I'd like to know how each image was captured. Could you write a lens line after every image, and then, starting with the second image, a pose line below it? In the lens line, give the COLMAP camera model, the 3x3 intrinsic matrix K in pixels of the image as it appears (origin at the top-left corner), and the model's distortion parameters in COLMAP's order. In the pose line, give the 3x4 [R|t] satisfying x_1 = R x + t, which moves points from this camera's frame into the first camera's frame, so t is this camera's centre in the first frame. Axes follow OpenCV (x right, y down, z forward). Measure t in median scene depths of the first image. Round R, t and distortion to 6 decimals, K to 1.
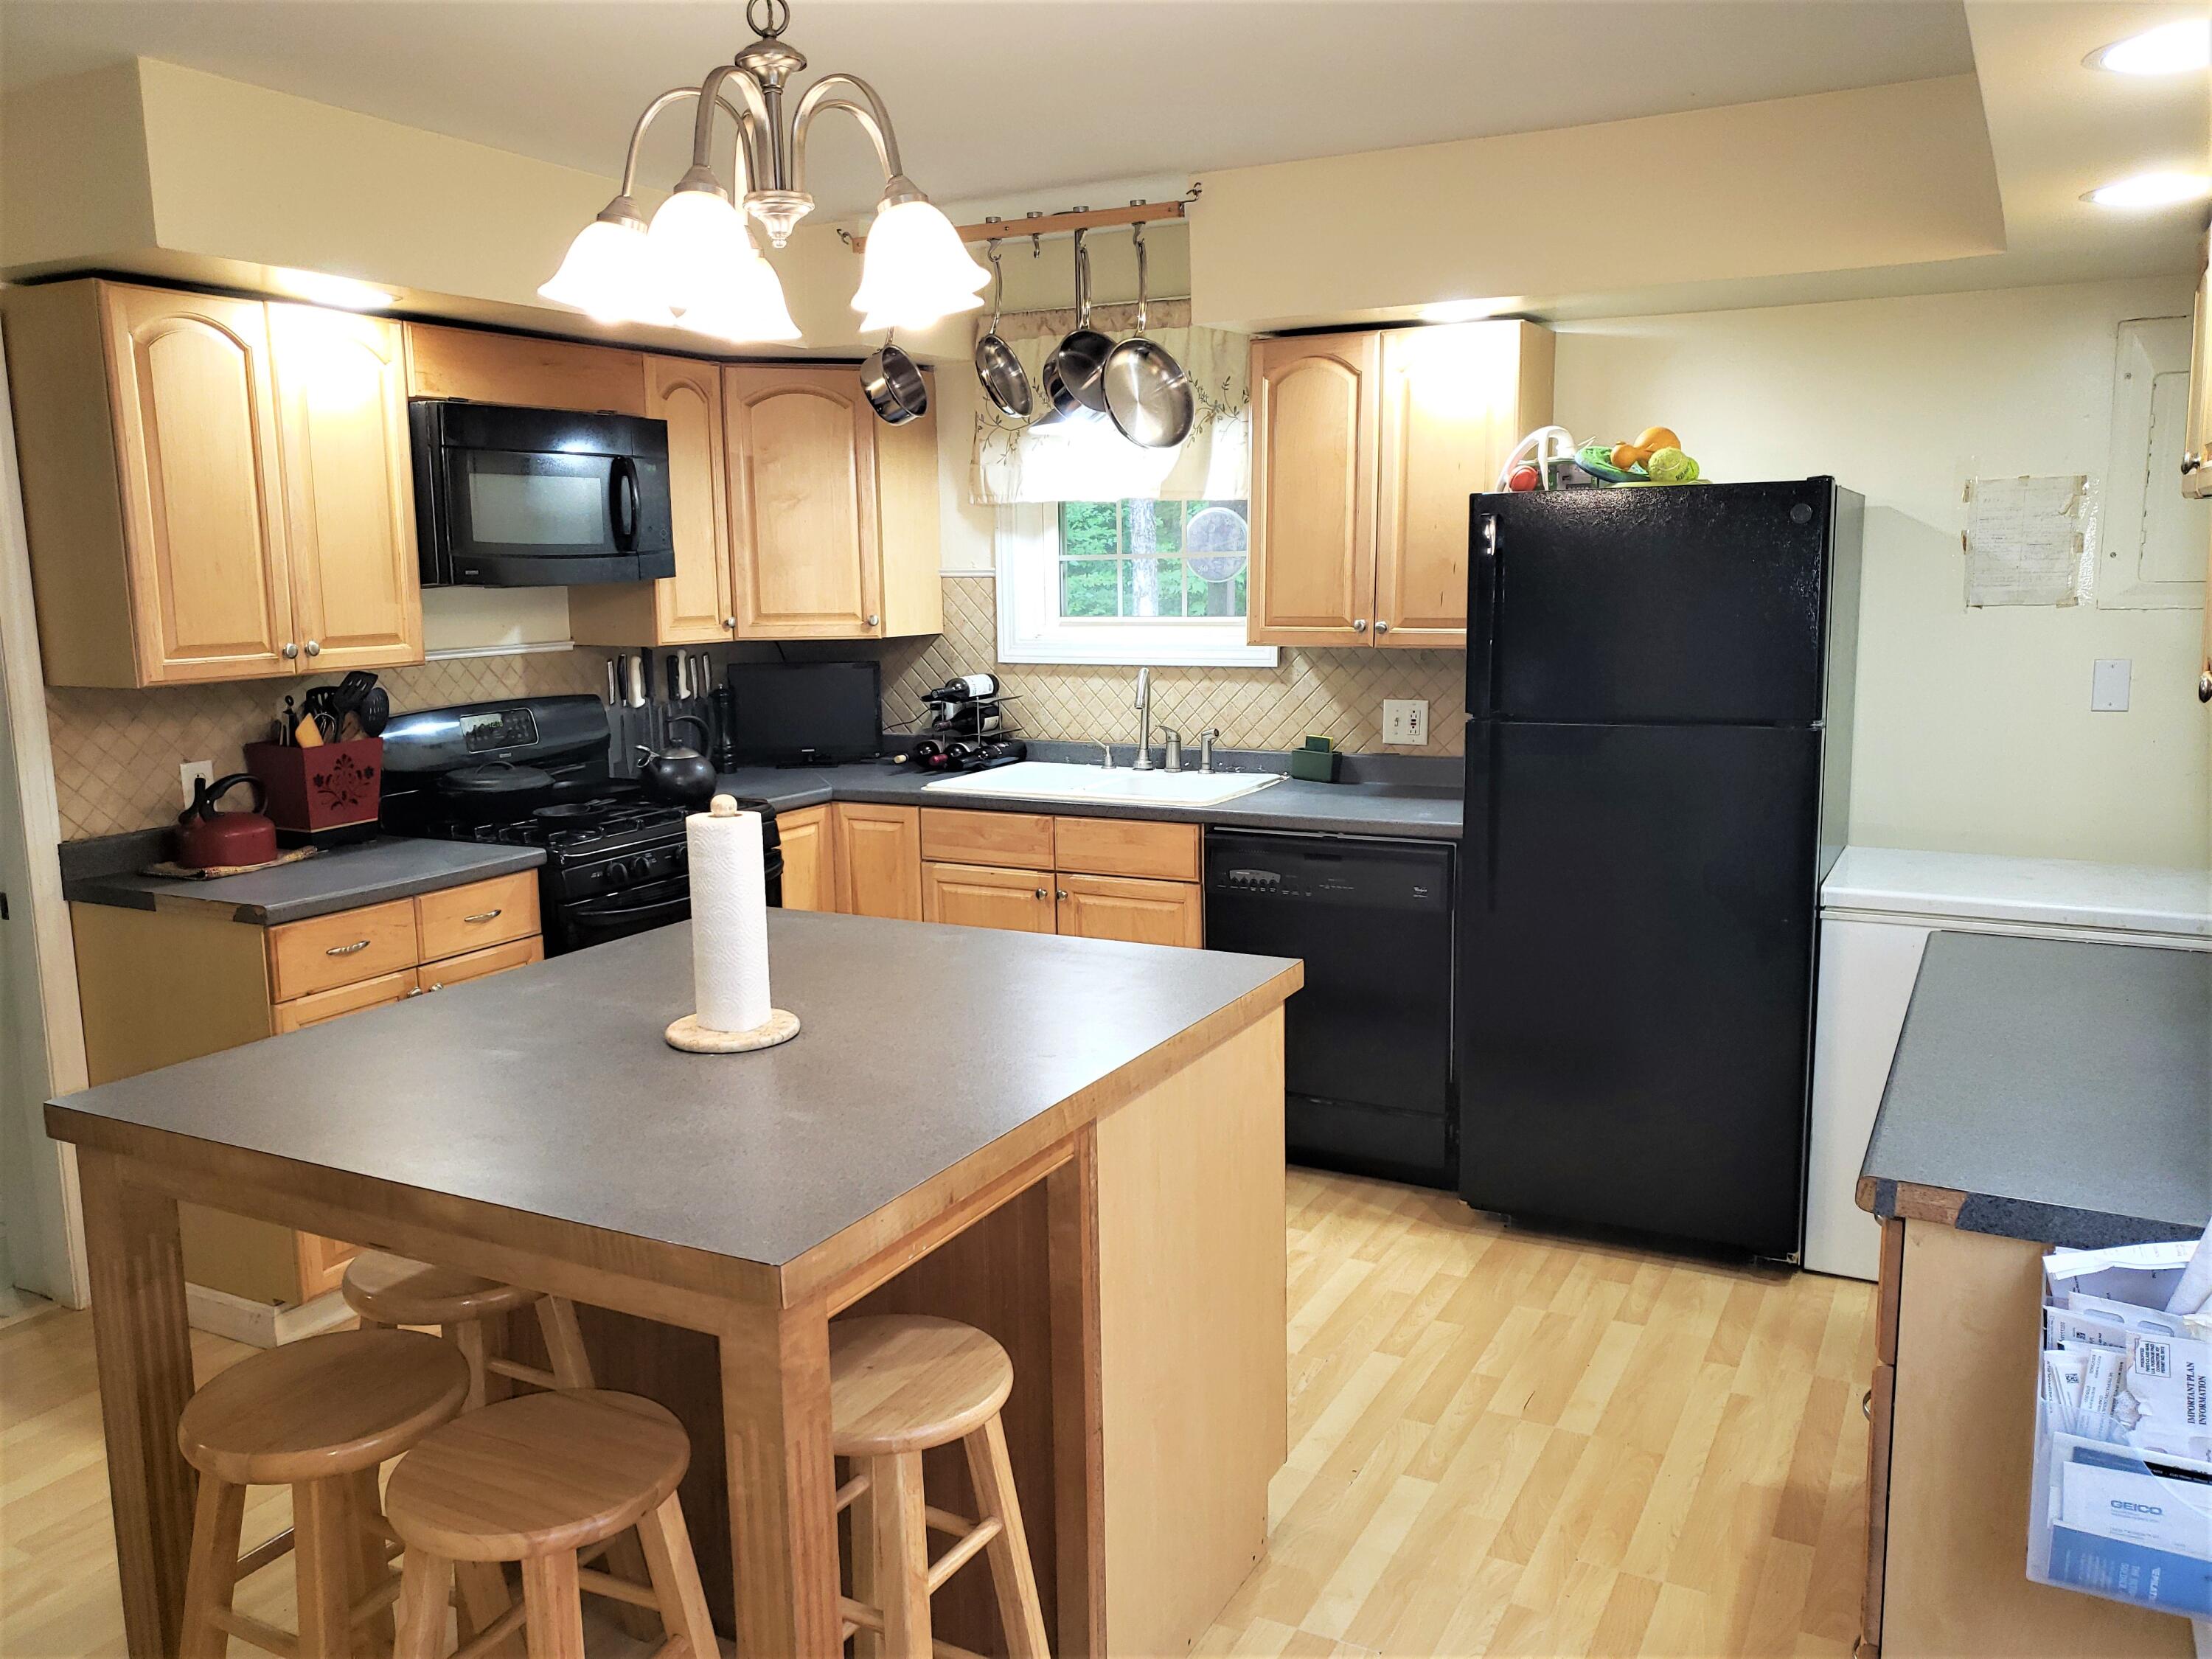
lens RADIAL K [[1701.2, 0, 1106.0], [0, 1701.2, 829.5], [0, 0, 1]] dist [0.050685, -0.087398]
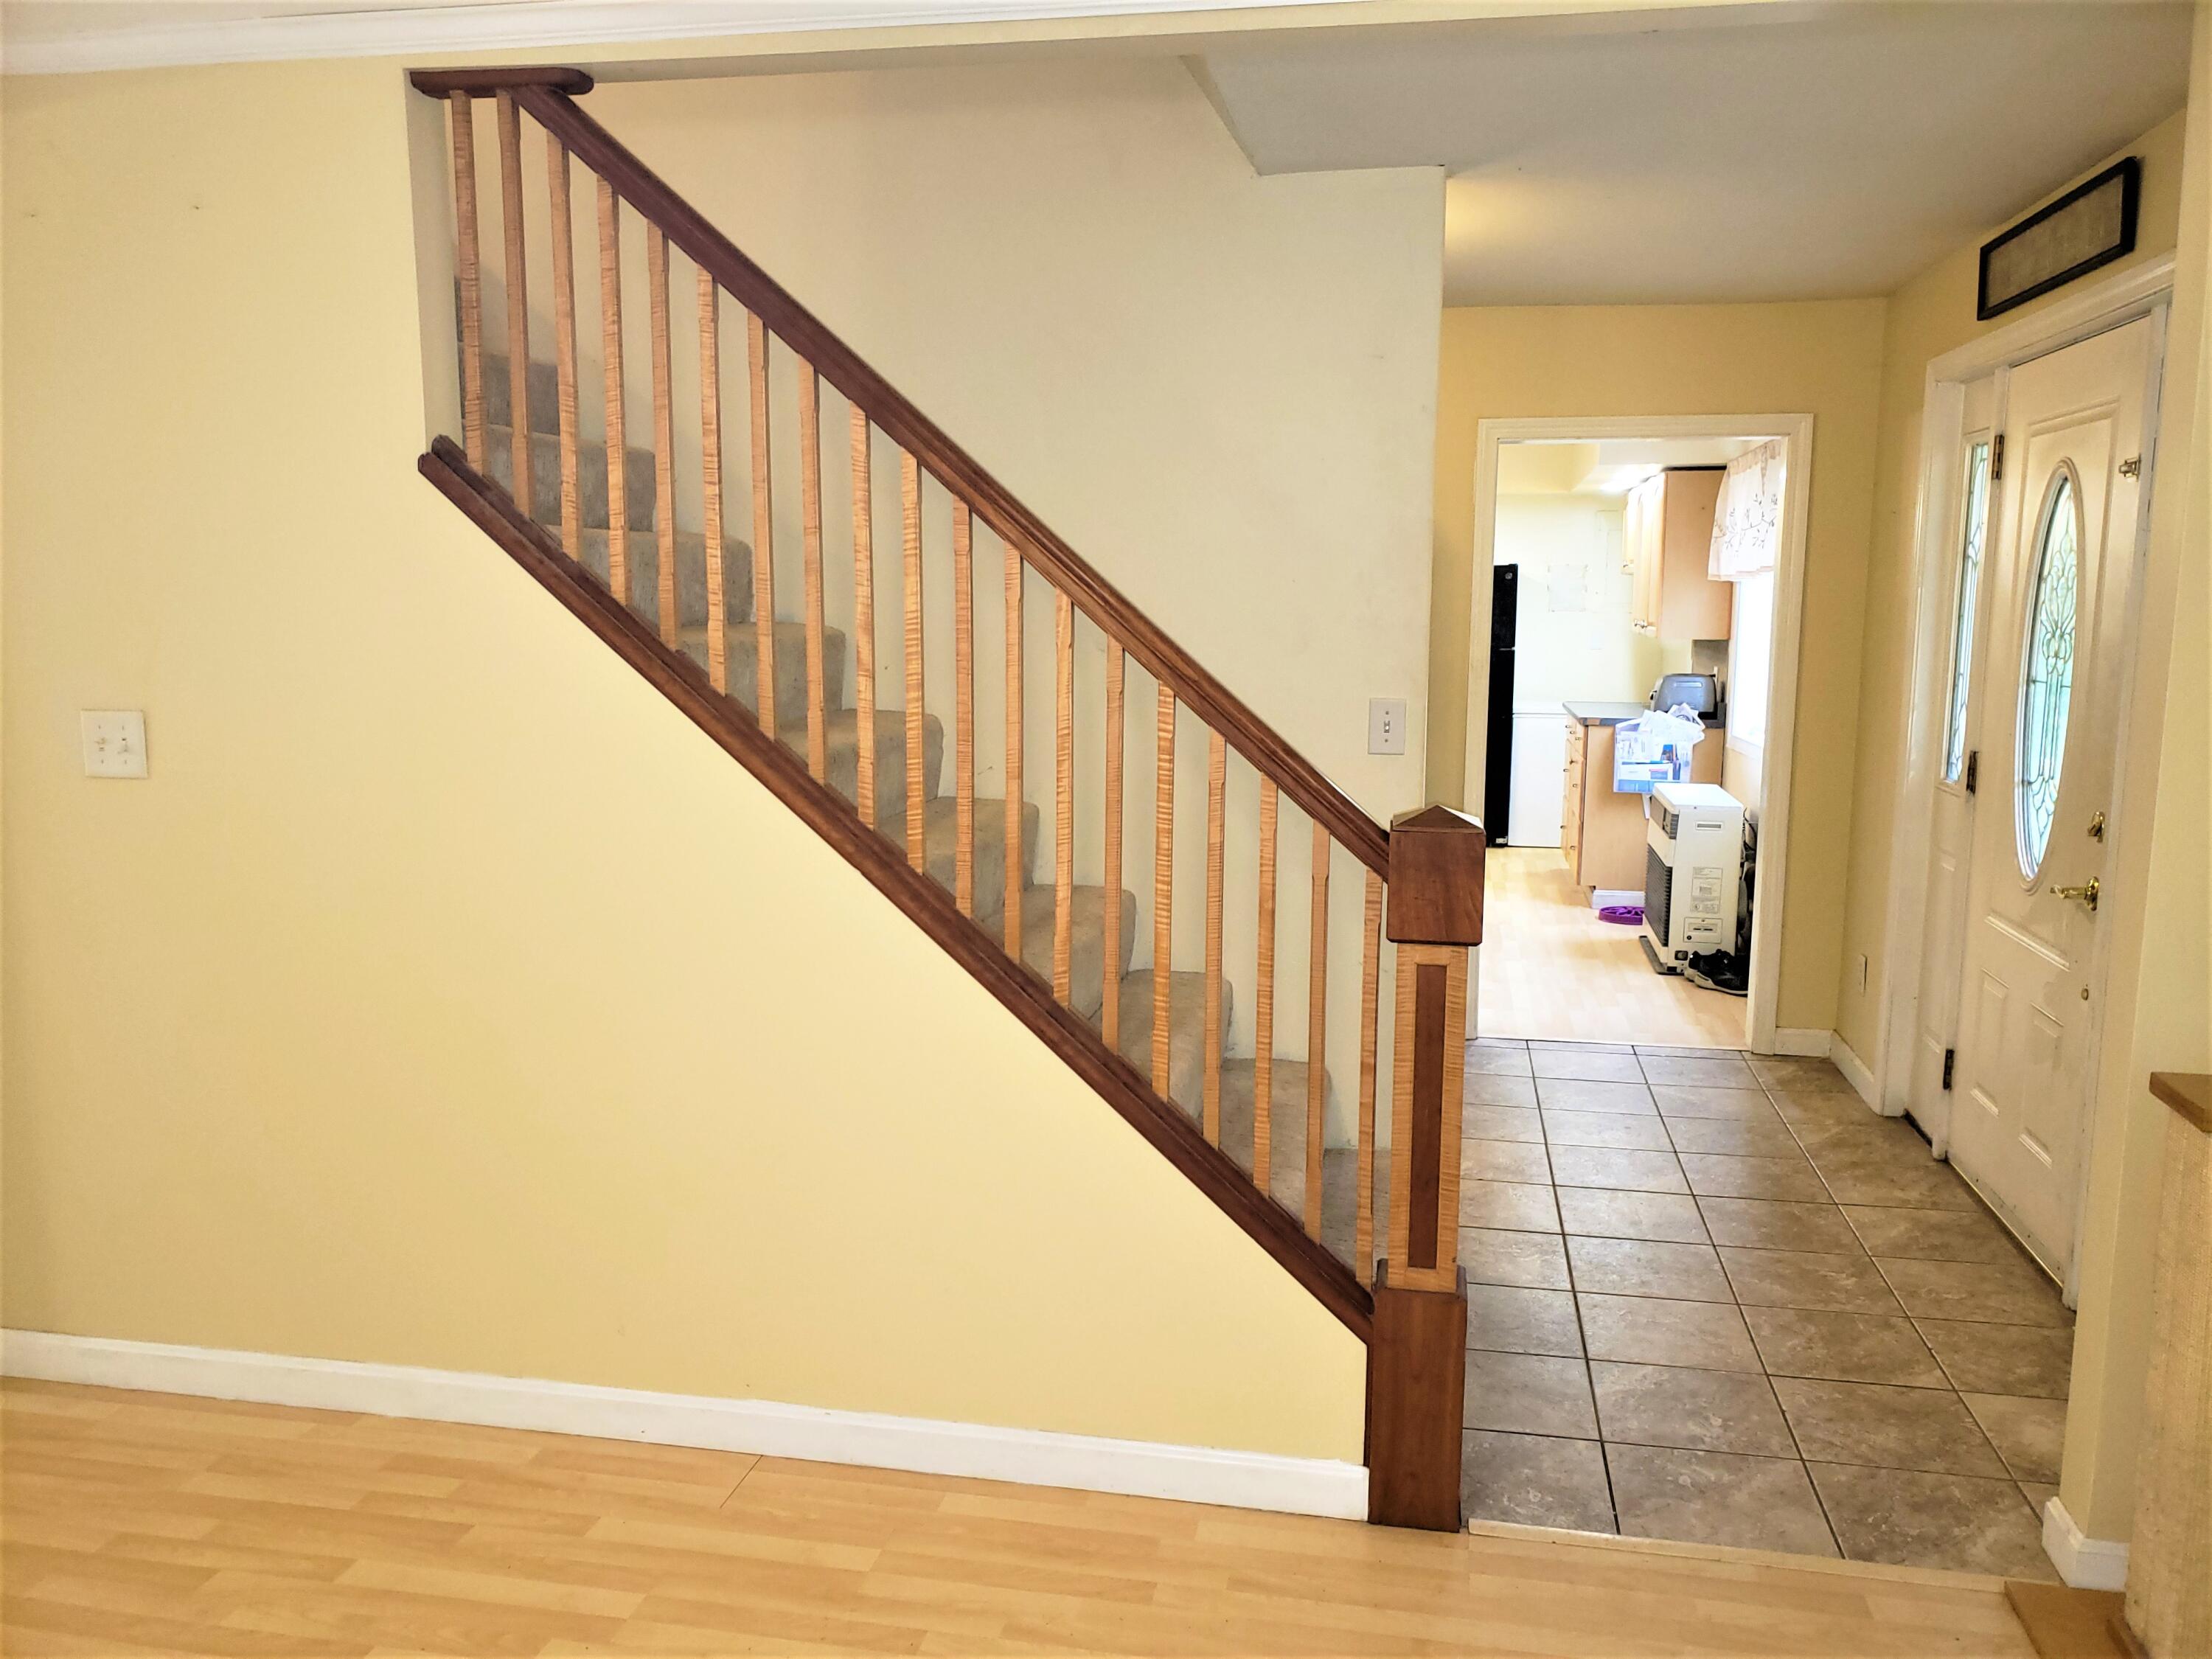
lens RADIAL K [[1701.2, 0, 1106.0], [0, 1701.2, 829.5], [0, 0, 1]] dist [0.050685, -0.087398]
pose [[0.954841, -0.021158, 0.296363, -2.449325], [0.024523, 0.999670, -0.007642, 0.559832], [-0.296103, 0.014565, 0.955045, -3.456293]]
